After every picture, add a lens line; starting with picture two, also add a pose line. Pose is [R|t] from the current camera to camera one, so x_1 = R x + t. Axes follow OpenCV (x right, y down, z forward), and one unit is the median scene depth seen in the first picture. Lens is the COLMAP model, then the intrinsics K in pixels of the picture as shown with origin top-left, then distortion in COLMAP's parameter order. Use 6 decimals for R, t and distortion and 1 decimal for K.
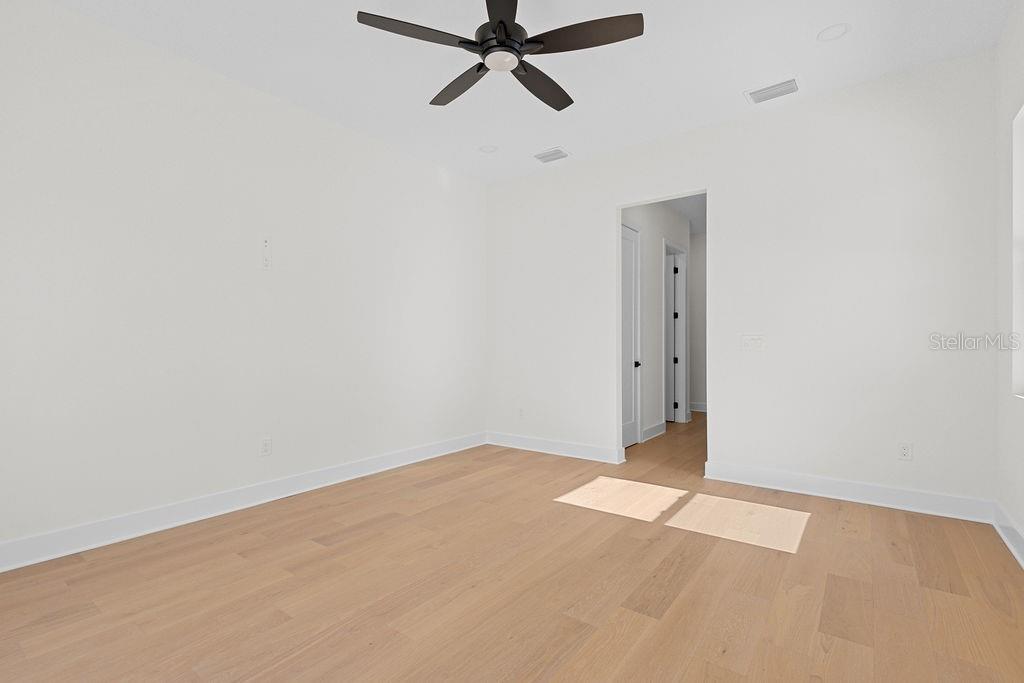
lens RADIAL K [[472.0, 0, 507.4], [0, 472.0, 341.9], [0, 0, 1]] dist [-0.001631, -0.000345]
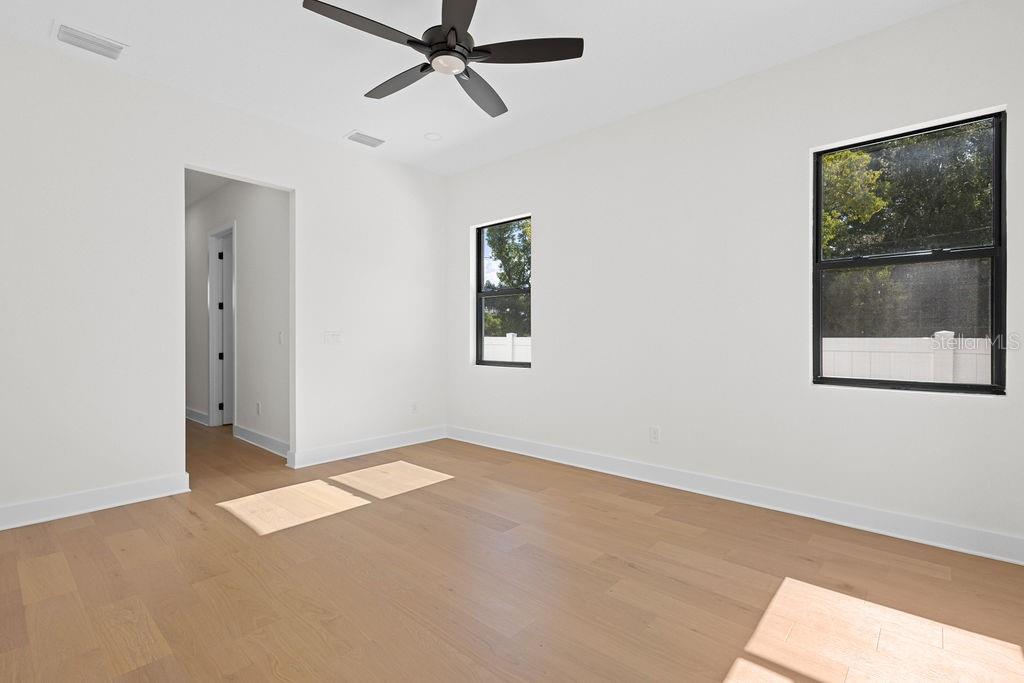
lens RADIAL K [[472.0, 0, 507.4], [0, 472.0, 341.9], [0, 0, 1]] dist [-0.001631, -0.000345]
pose [[0.082528, -0.004612, 0.996578, -0.729743], [-0.008105, 0.999953, 0.005299, -0.001224], [-0.996556, -0.008515, 0.082487, 0.567801]]
